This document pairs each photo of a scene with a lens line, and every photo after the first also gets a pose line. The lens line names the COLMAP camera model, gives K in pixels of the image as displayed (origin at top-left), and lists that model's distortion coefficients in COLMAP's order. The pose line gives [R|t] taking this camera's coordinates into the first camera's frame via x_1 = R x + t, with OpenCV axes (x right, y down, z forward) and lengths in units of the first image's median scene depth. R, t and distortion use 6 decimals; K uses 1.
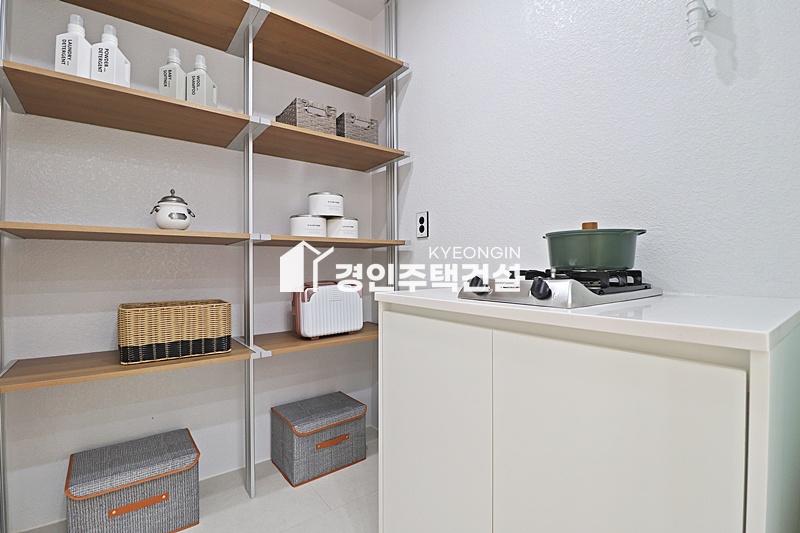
lens RADIAL K [[368.6, 0, 401.2], [0, 368.6, 269.2], [0, 0, 1]] dist [-0.010051, -0.009397]
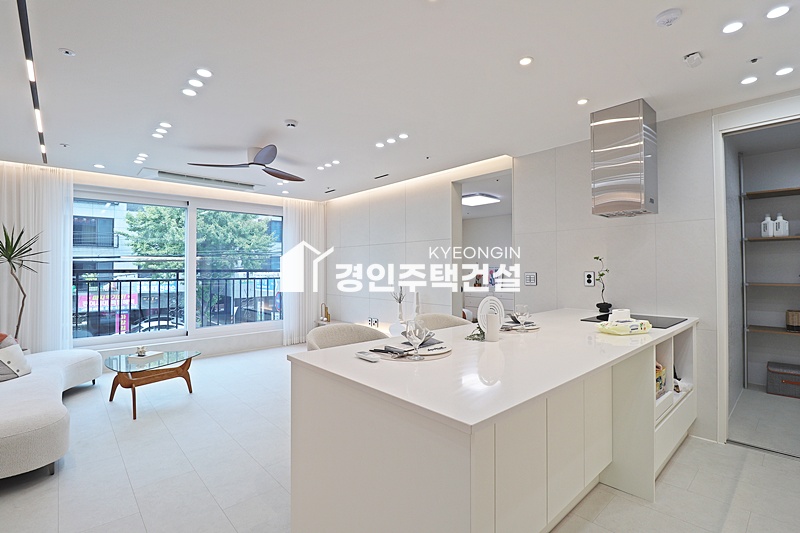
lens RADIAL K [[368.6, 0, 410.1], [0, 368.6, 261.4], [0, 0, 1]] dist [-0.010051, -0.009397]
pose [[0.066190, -0.019512, -0.997616, 1.747242], [0.003252, 0.999808, -0.019339, -0.222451], [0.997802, -0.001964, 0.066240, -2.004794]]
